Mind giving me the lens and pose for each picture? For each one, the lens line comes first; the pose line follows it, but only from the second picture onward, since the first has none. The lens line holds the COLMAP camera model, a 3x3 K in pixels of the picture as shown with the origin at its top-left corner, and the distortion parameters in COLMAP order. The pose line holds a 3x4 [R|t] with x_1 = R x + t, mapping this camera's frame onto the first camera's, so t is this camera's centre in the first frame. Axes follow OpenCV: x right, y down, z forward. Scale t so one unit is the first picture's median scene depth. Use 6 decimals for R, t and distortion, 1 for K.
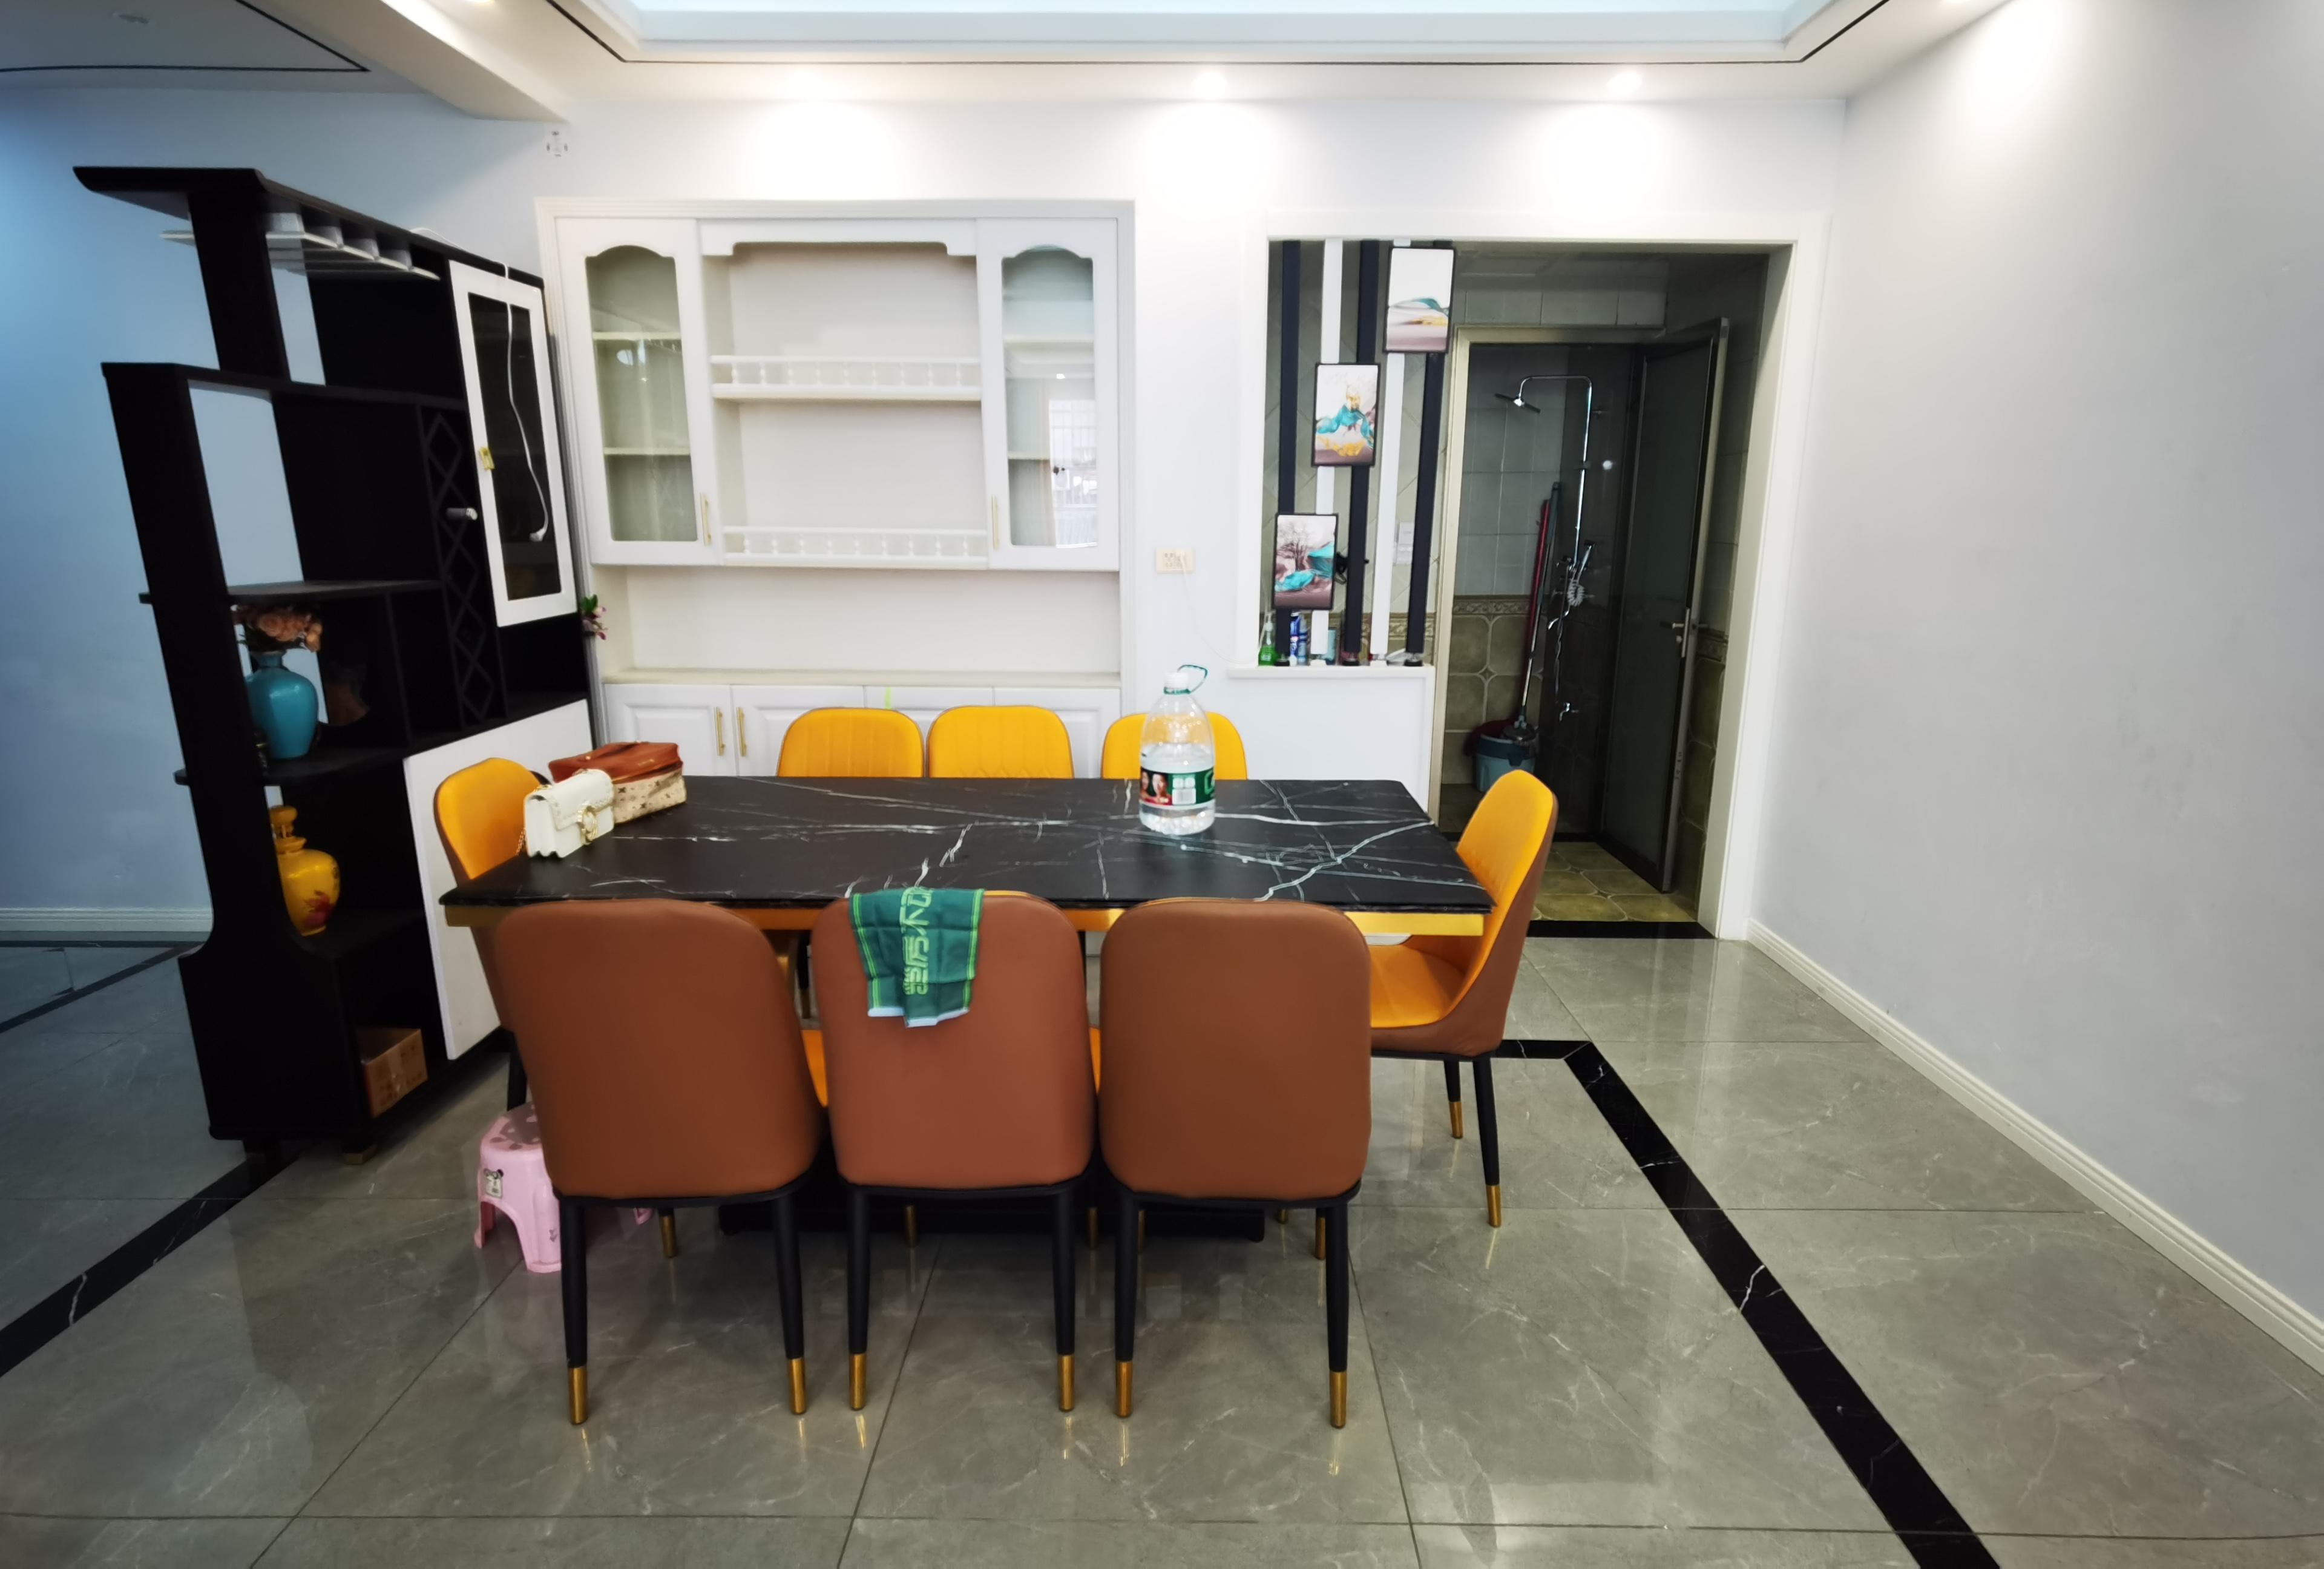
lens RADIAL K [[1190.8, 0, 1156.5], [0, 1190.8, 773.7], [0, 0, 1]] dist [-0.005944, -0.000500]
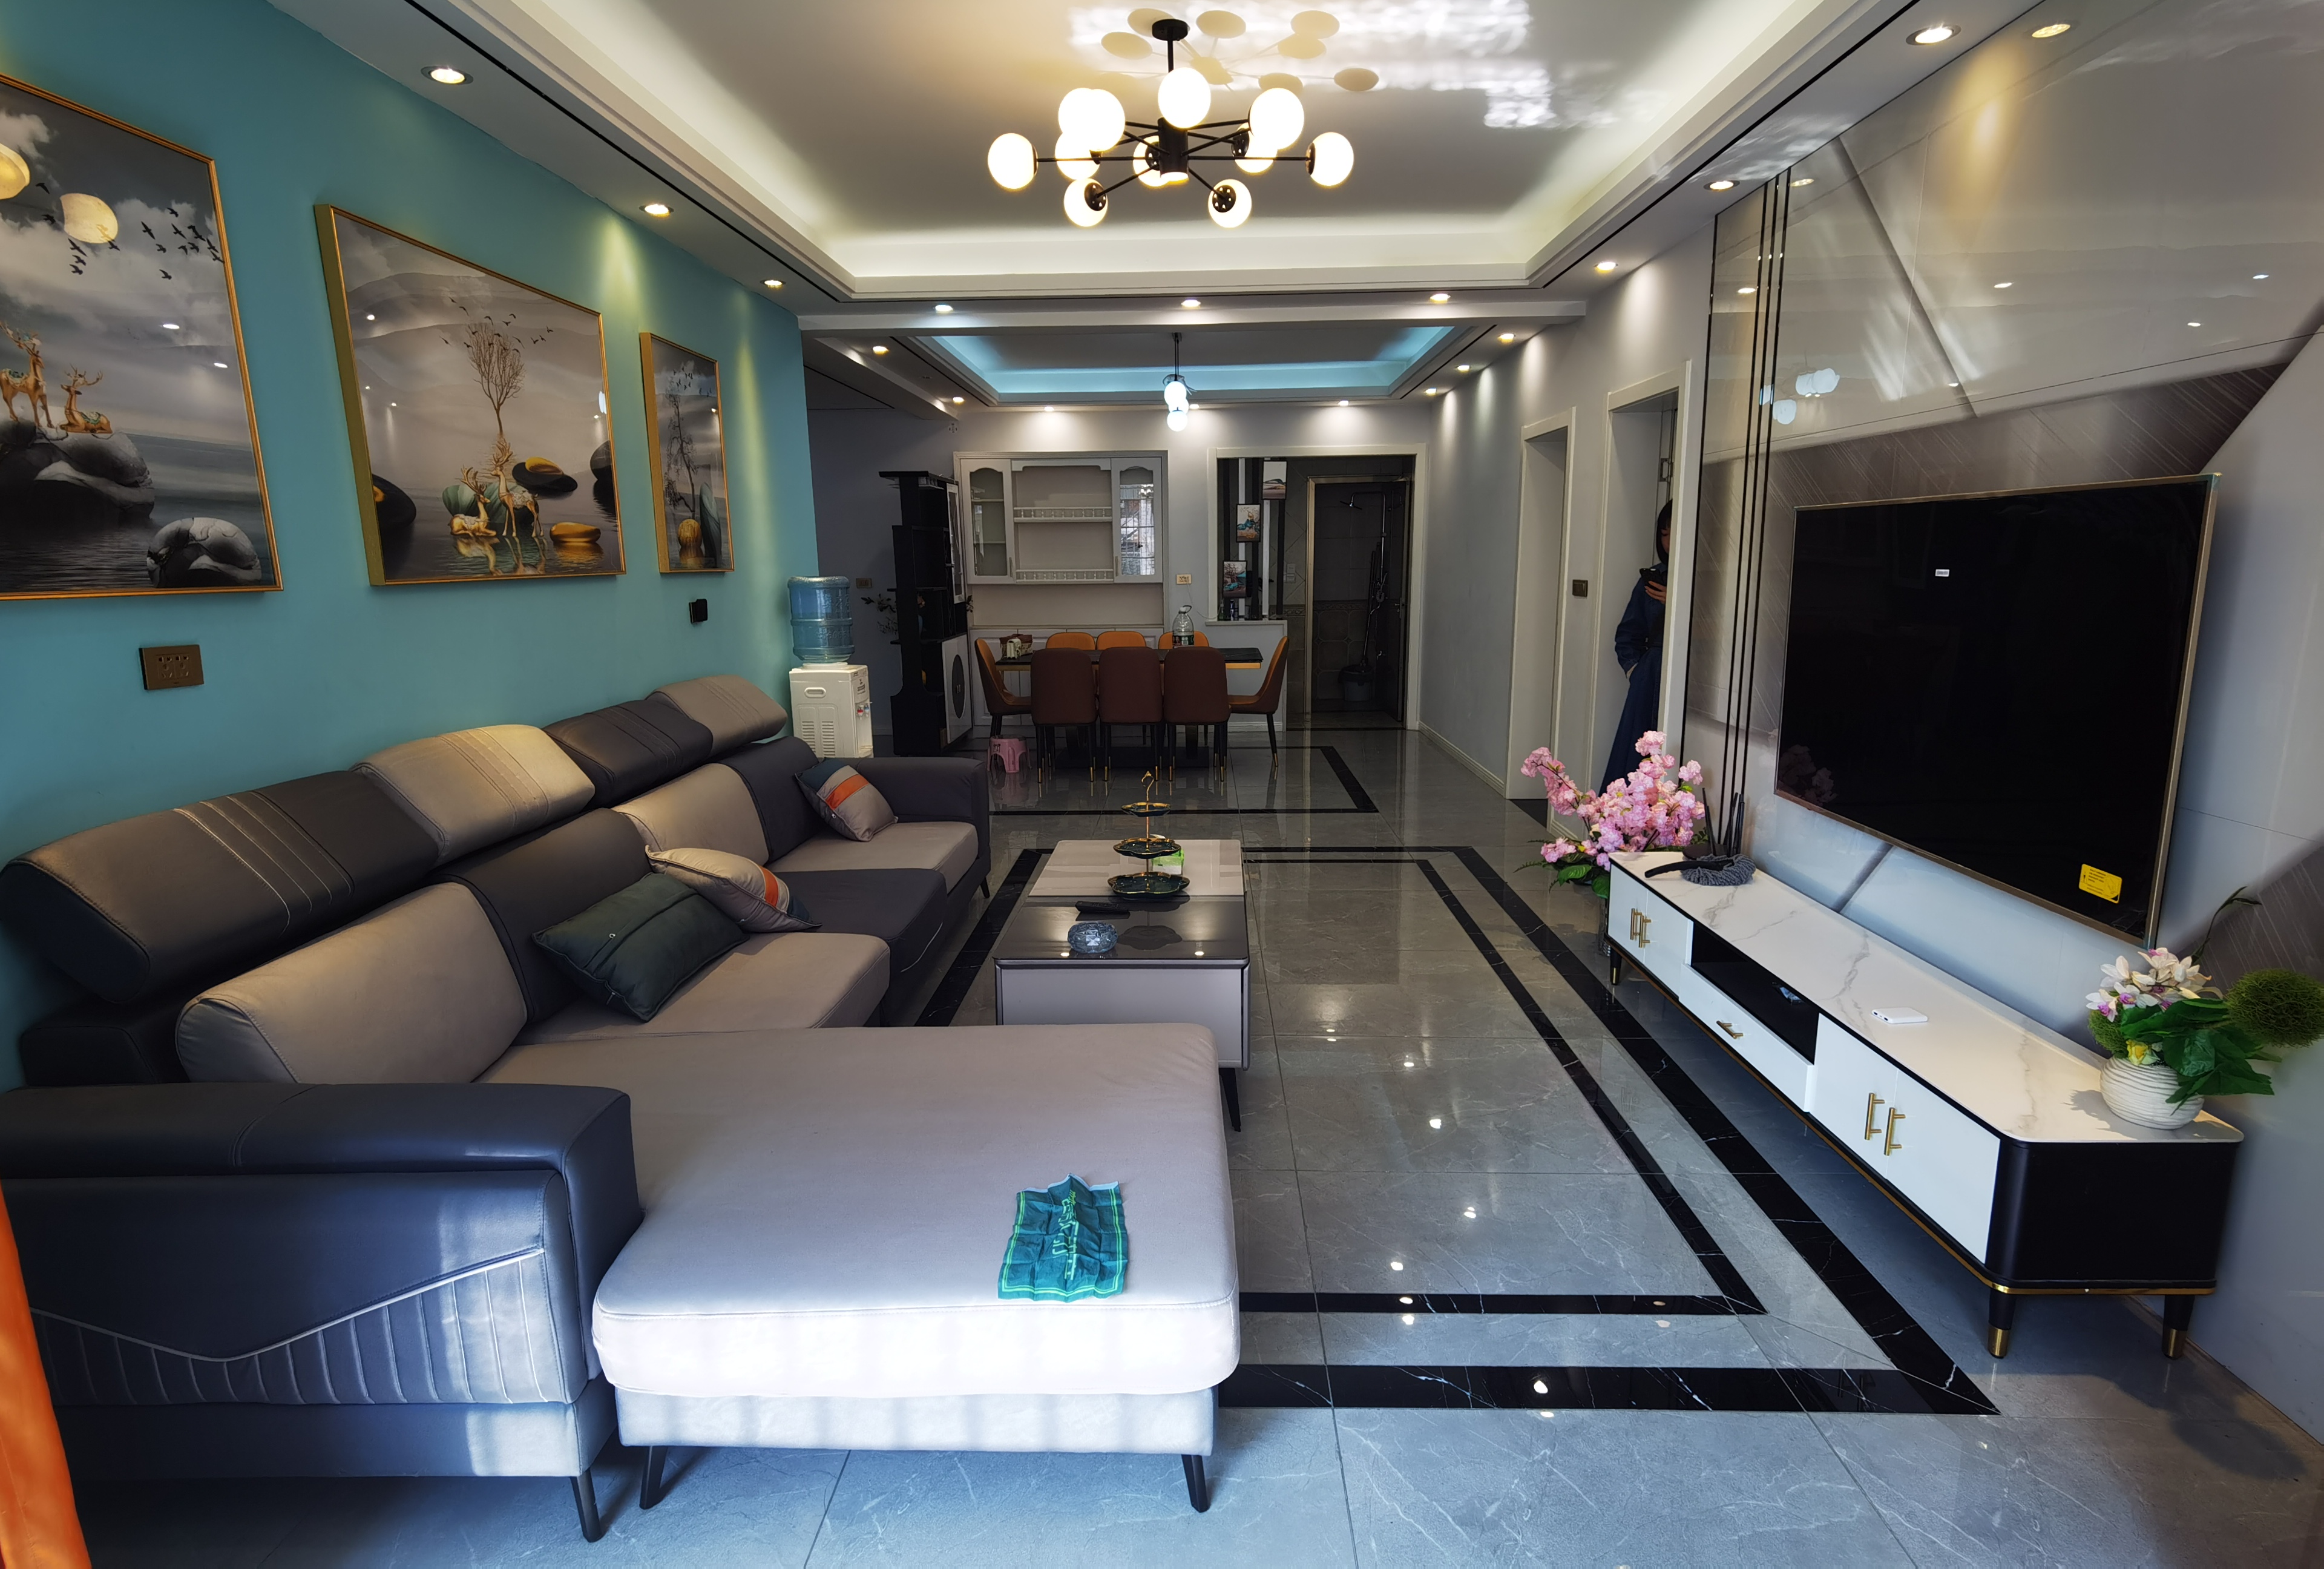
lens RADIAL K [[1190.8, 0, 1165.1], [0, 1190.8, 796.7], [0, 0, 1]] dist [-0.005944, -0.000500]
pose [[0.999861, -0.016305, -0.003615, -0.024148], [0.016252, 0.999767, -0.014236, 0.337257], [0.003846, 0.014176, 0.999892, -1.617900]]
